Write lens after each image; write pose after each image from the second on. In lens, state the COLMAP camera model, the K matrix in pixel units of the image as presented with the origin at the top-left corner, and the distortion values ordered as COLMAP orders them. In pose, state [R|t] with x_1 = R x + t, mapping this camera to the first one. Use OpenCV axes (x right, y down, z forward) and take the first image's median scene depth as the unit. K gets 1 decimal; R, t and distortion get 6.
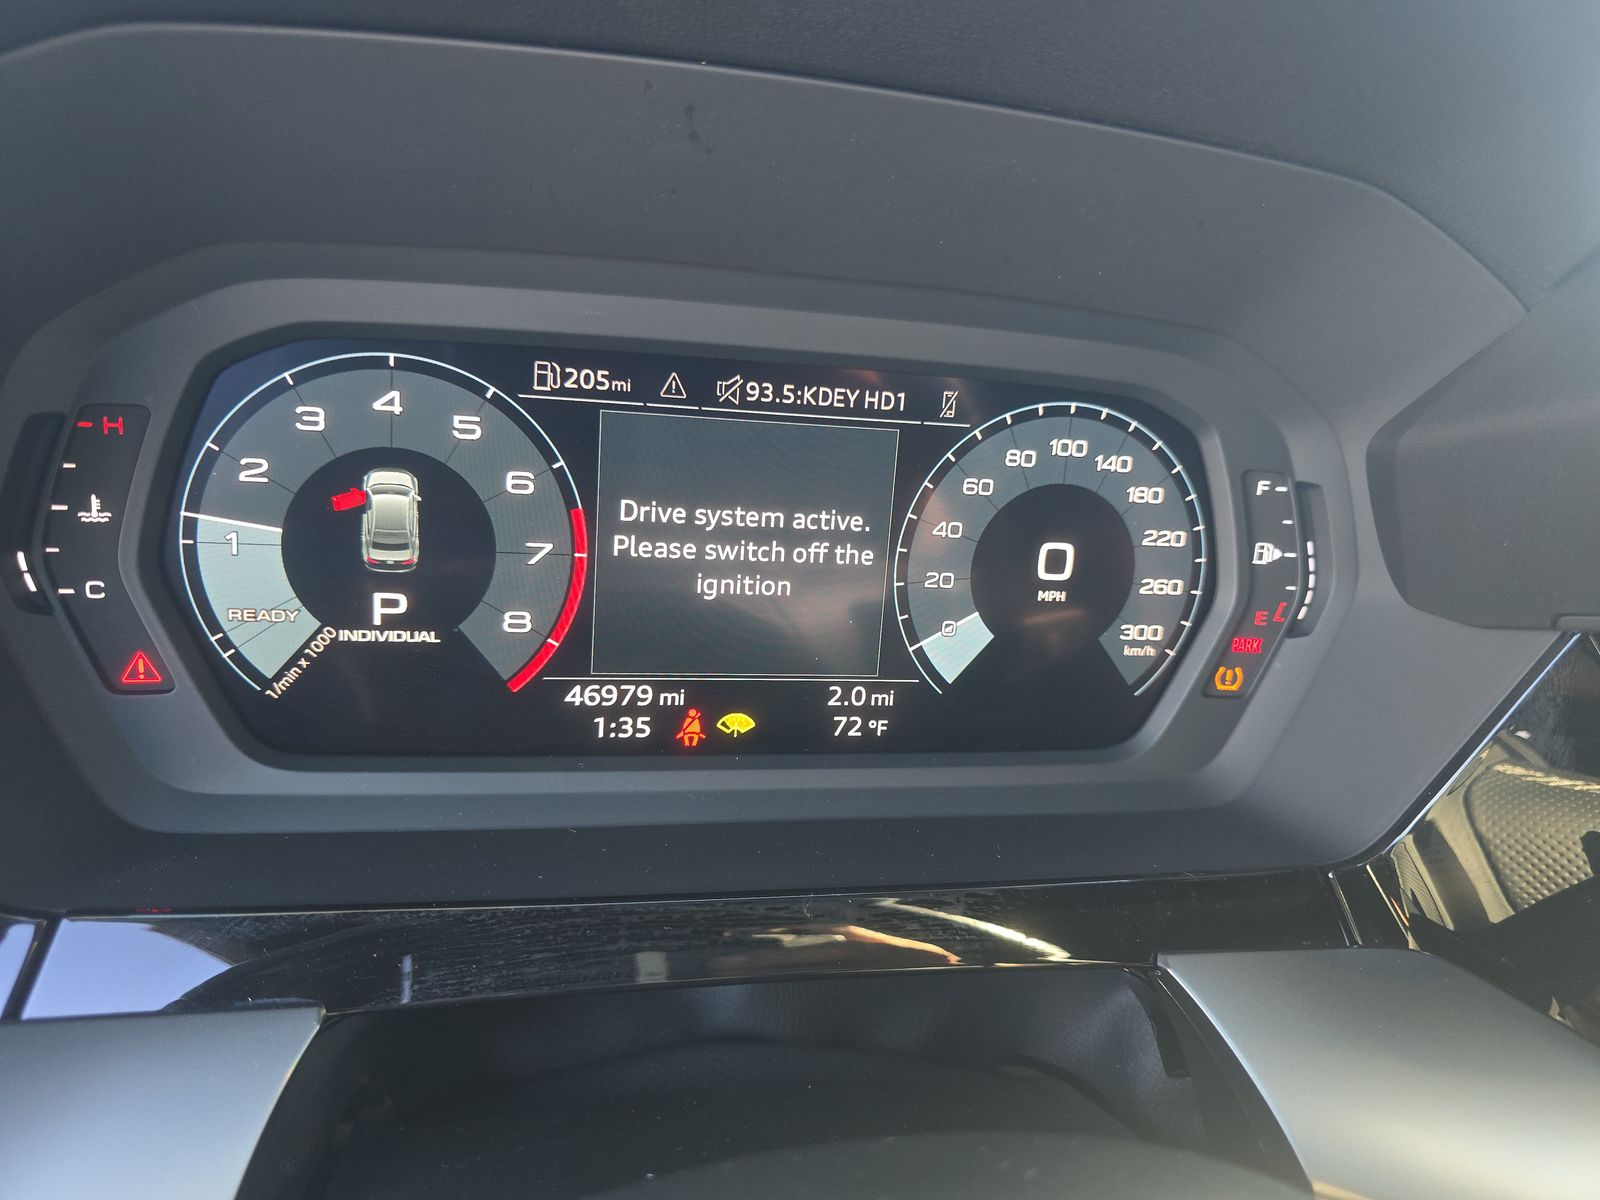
lens RADIAL K [[1060.7, 0, 798.2], [0, 1060.7, 601.2], [0, 0, 1]] dist [0.009015, -0.016842]
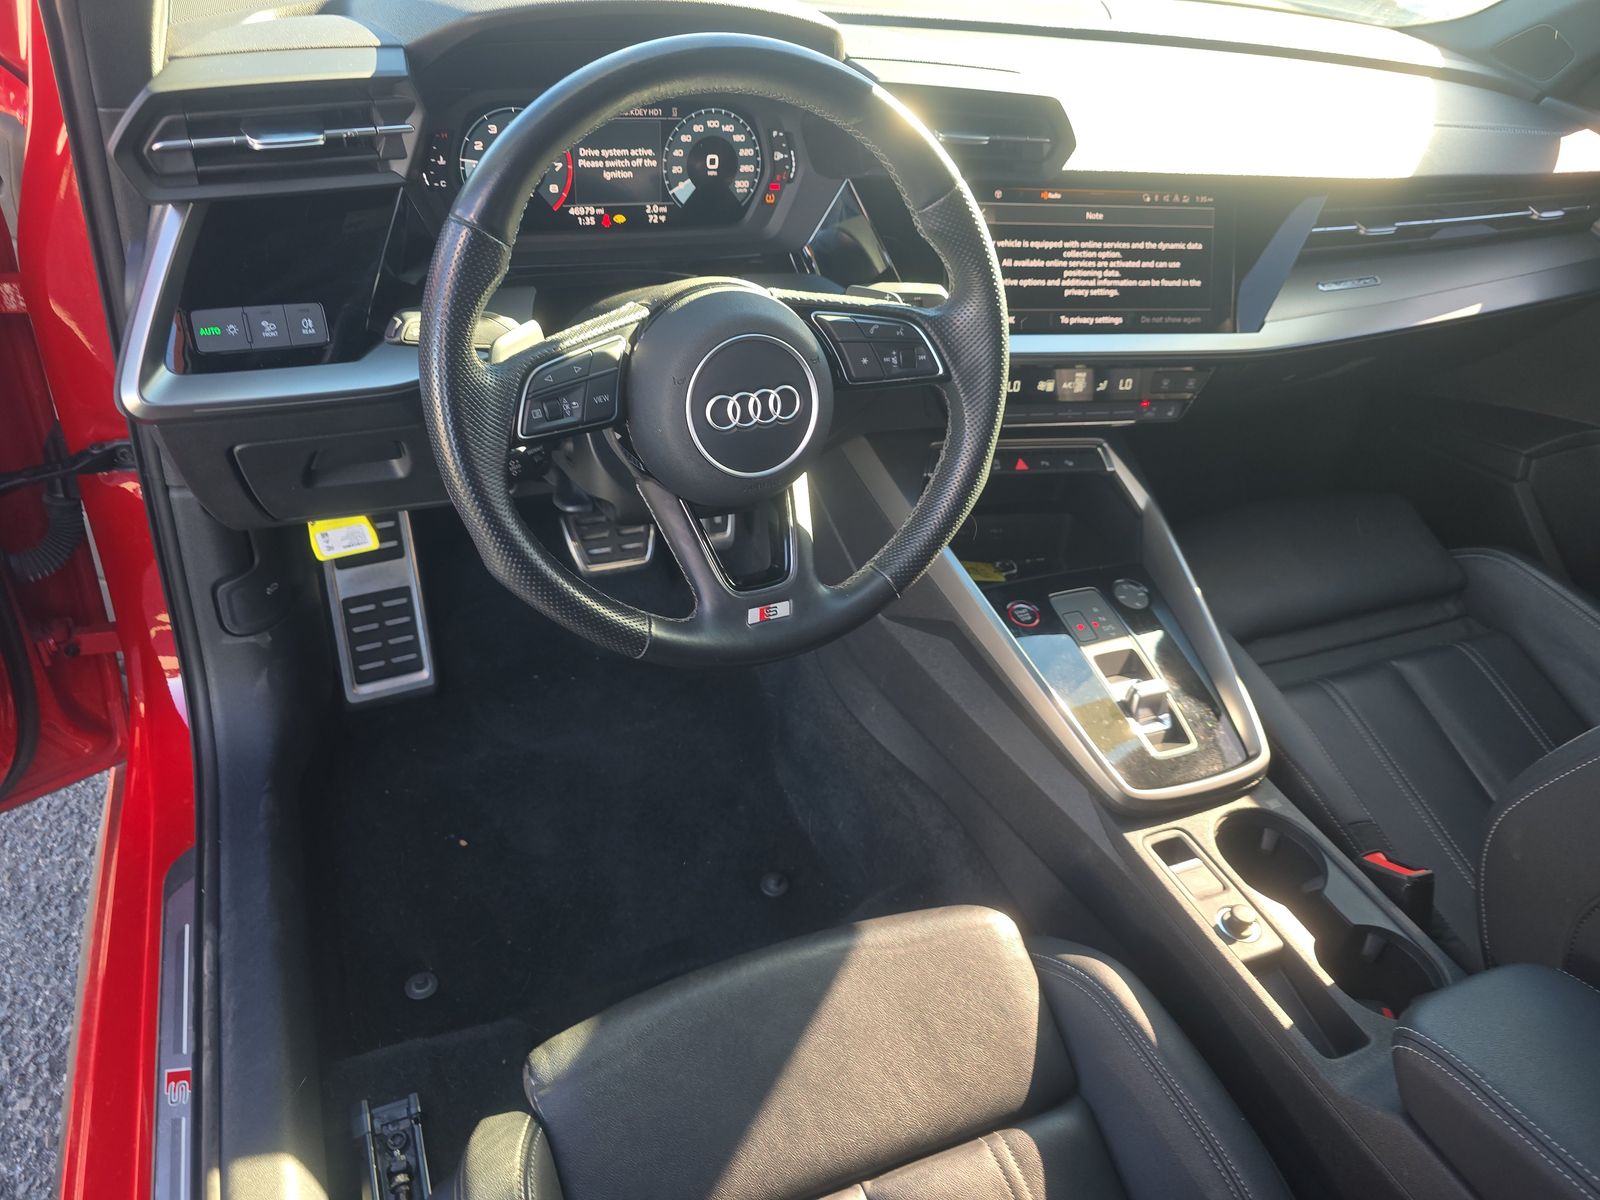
lens RADIAL K [[1060.7, 0, 792.2], [0, 1060.7, 611.2], [0, 0, 1]] dist [0.009015, -0.016842]
pose [[0.984145, -0.104366, 0.143411, -0.134308], [0.042058, 0.922813, 0.382945, -0.002345], [-0.172308, -0.370842, 0.912571, -2.664164]]
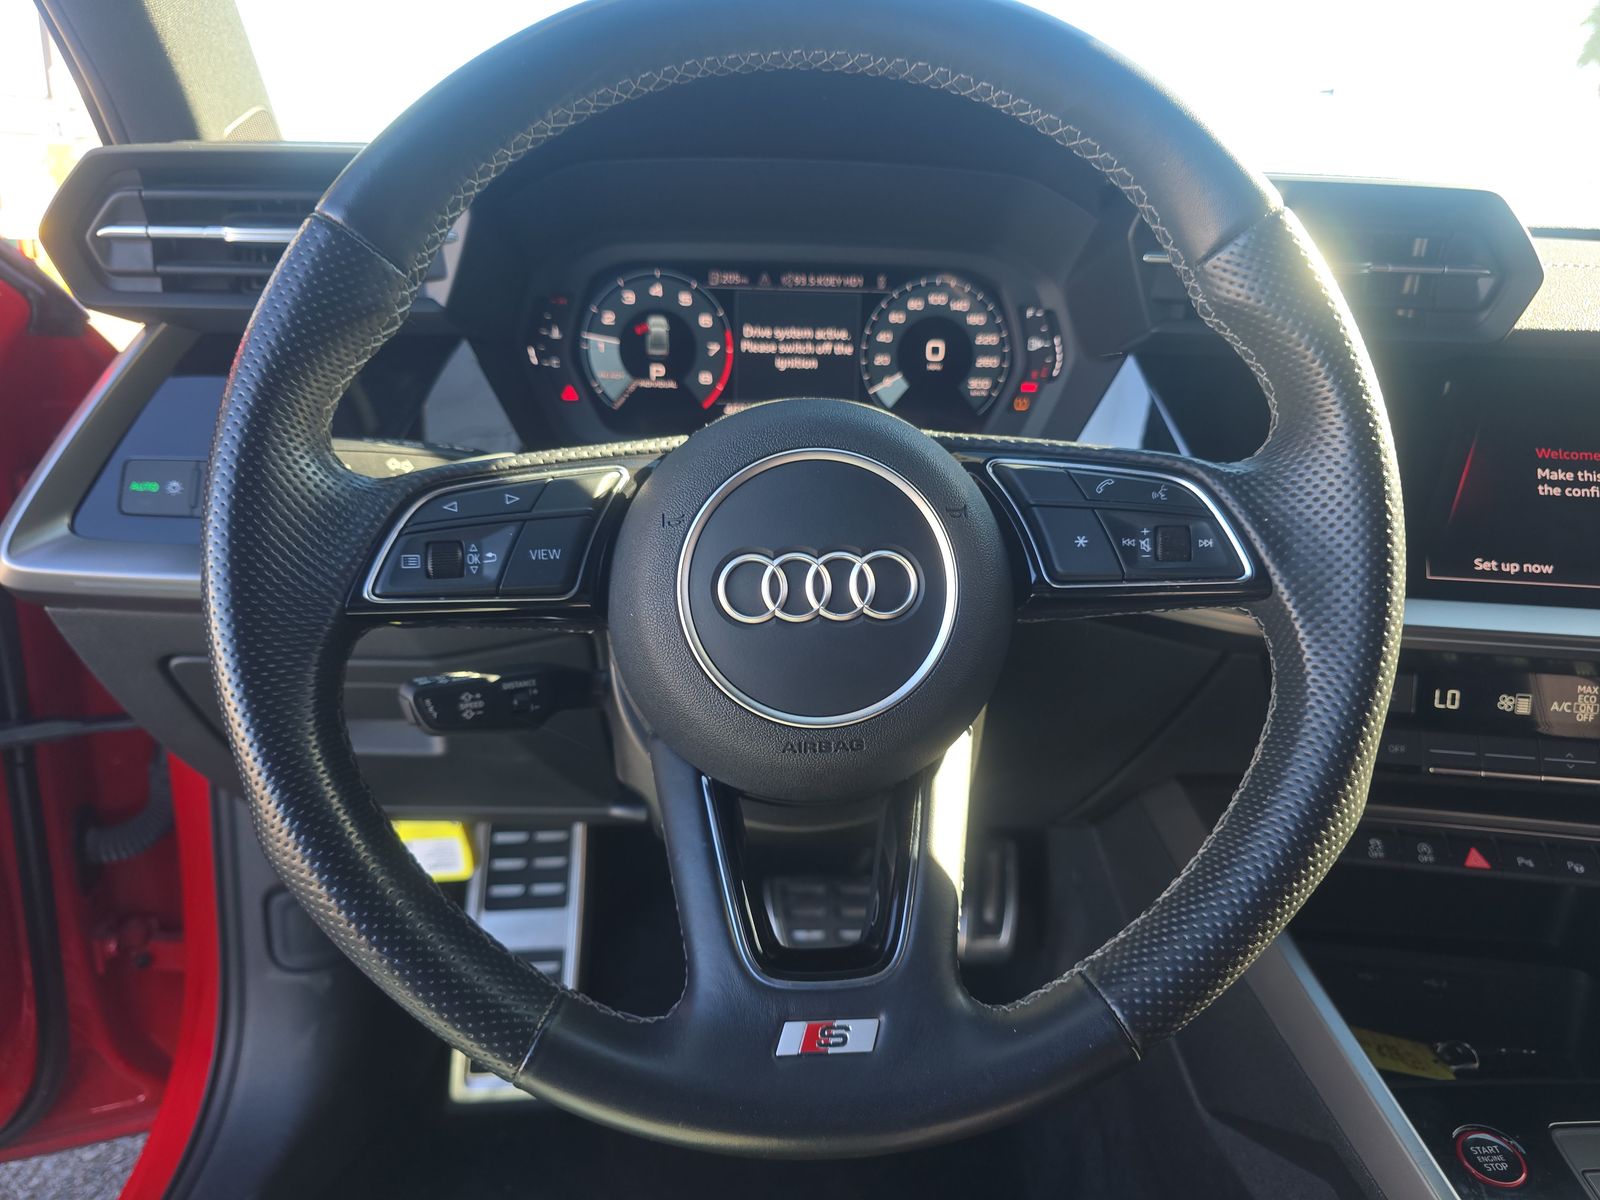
lens RADIAL K [[1060.7, 0, 831.7], [0, 1060.7, 624.0], [0, 0, 1]] dist [0.009015, -0.016842]
pose [[0.982482, -0.009607, -0.186109, 0.466613], [0.008022, 0.999925, -0.009267, 0.596574], [0.186184, 0.007612, 0.982485, -1.336395]]
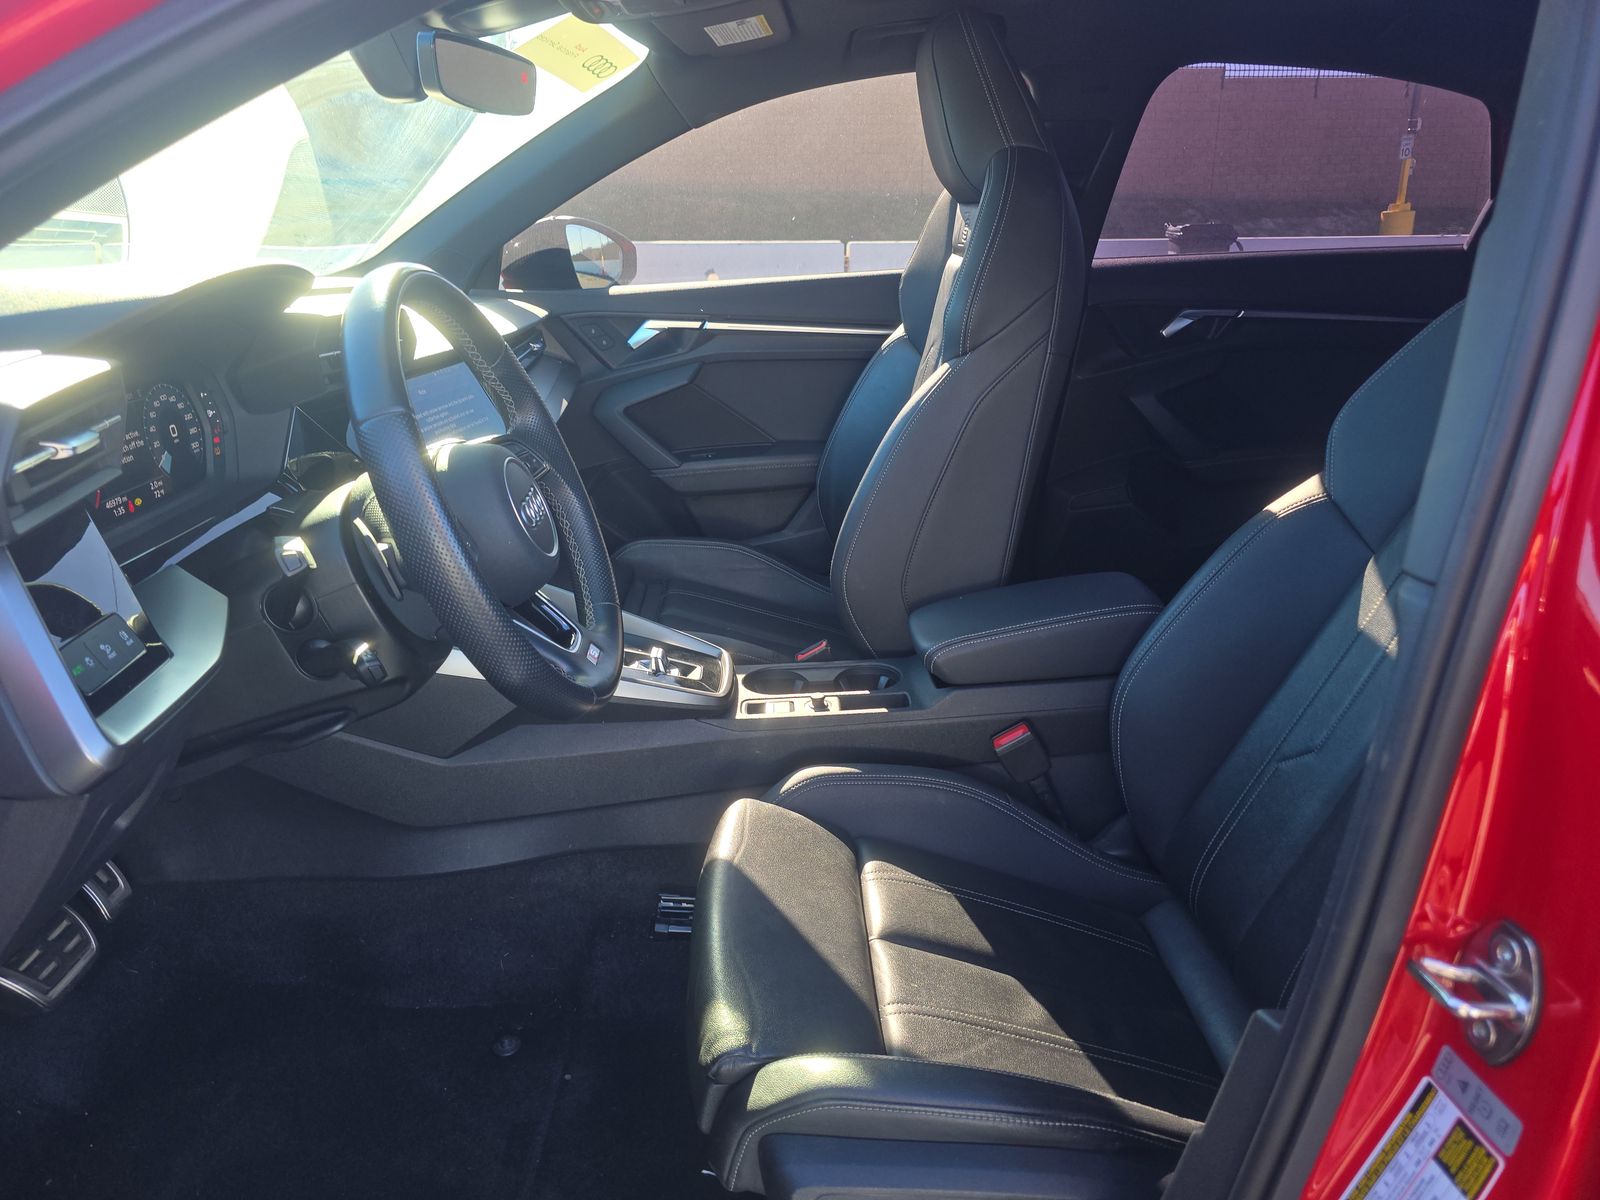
lens RADIAL K [[1060.7, 0, 809.7], [0, 1060.7, 609.9], [0, 0, 1]] dist [0.009015, -0.016842]
pose [[0.162672, -0.420807, 0.892446, -2.865292], [0.298546, 0.883087, 0.361977, -0.162301], [-0.940430, 0.207552, 0.269284, -1.821026]]
